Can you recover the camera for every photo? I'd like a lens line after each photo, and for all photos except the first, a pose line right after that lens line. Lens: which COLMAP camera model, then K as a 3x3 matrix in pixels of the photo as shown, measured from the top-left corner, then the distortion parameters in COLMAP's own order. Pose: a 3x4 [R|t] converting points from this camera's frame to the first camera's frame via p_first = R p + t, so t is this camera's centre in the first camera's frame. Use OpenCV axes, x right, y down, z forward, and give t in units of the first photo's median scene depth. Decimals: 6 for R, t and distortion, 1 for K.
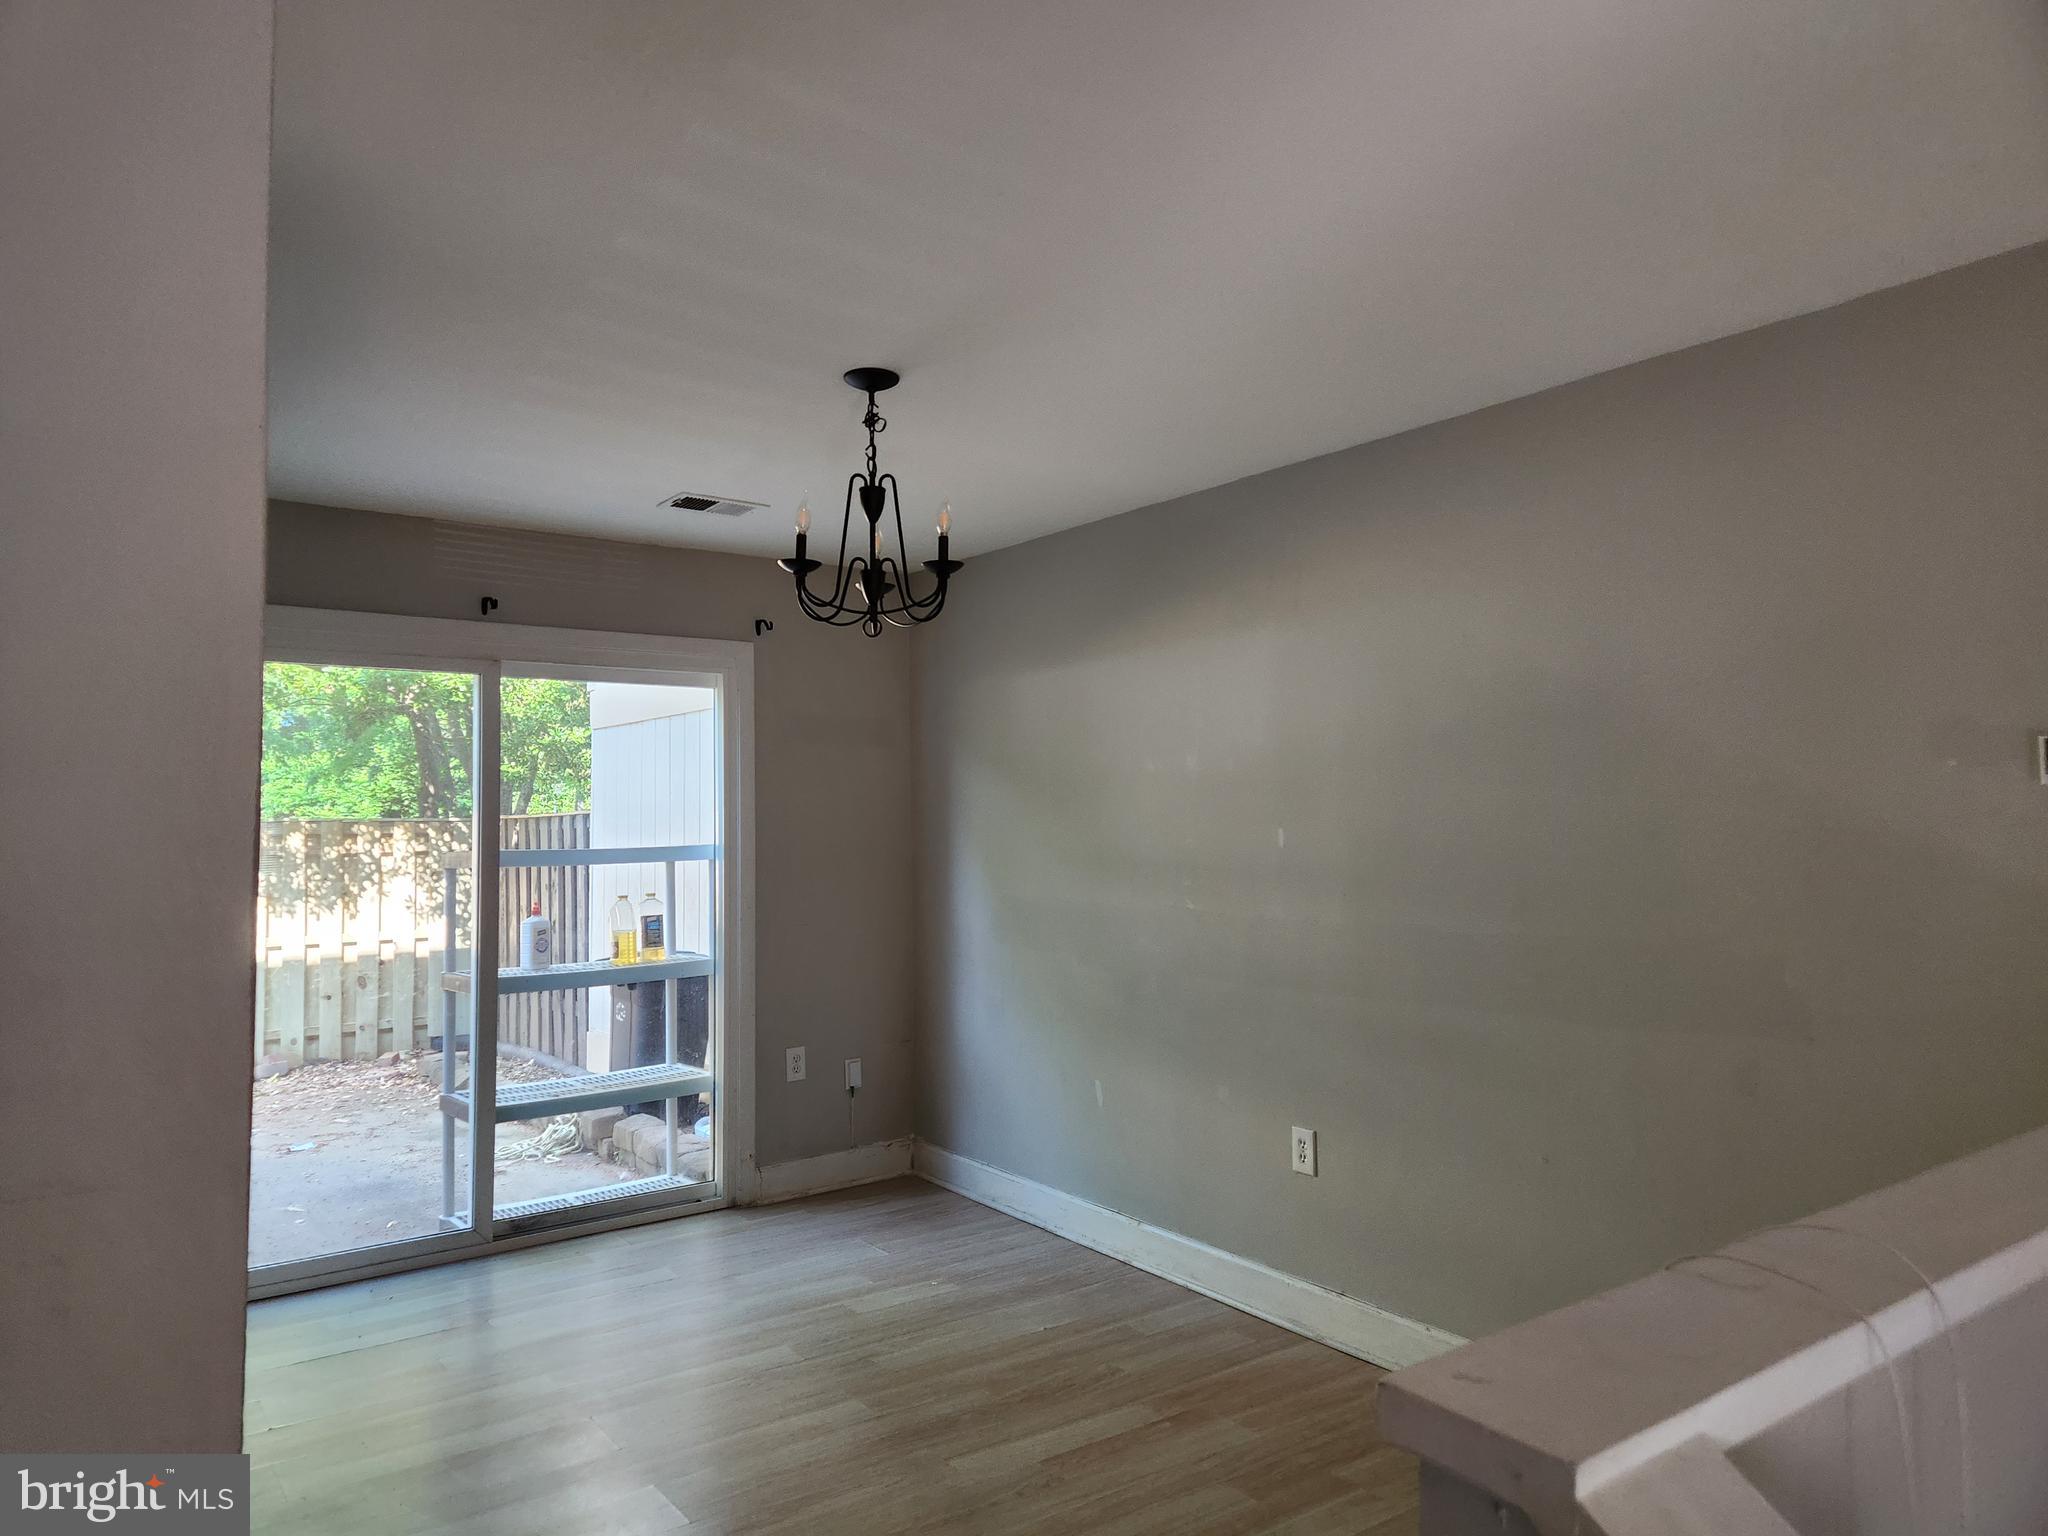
lens RADIAL K [[1361.5, 0, 1013.3], [0, 1361.5, 771.7], [0, 0, 1]] dist [0.067157, -0.051756]
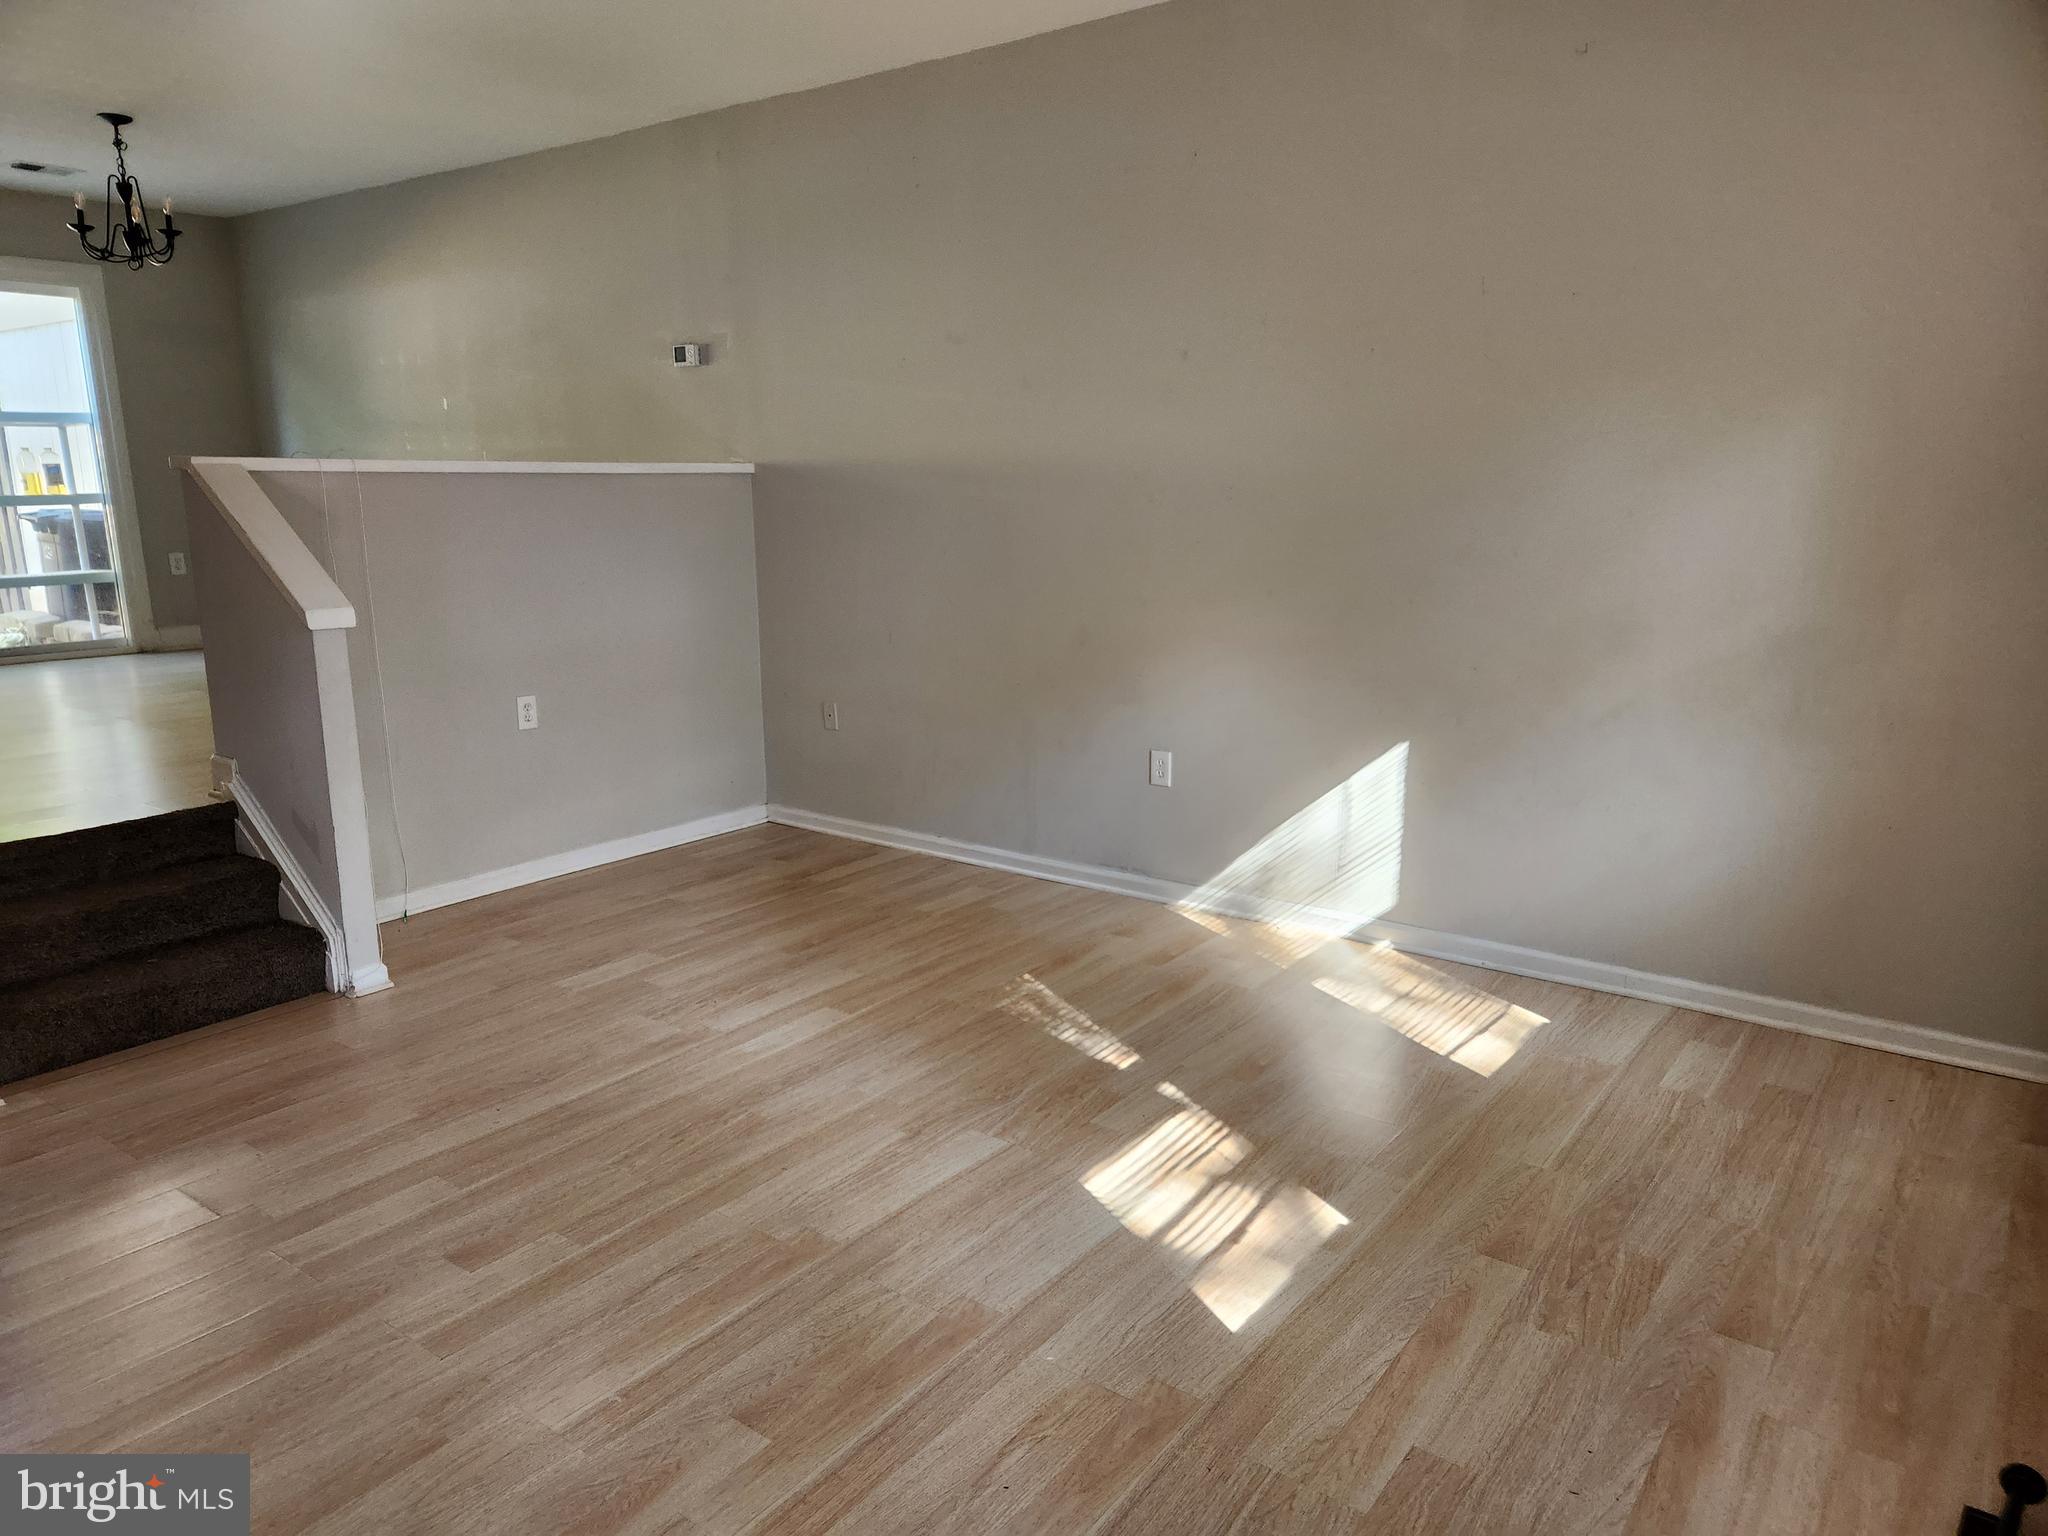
lens RADIAL K [[1361.5, 0, 987.6], [0, 1361.5, 815.3], [0, 0, 1]] dist [0.067157, -0.051756]
pose [[0.957772, -0.061153, 0.280951, 0.264752], [-0.017291, 0.963103, 0.268577, 0.054469], [-0.287009, -0.262093, 0.921375, -0.785871]]
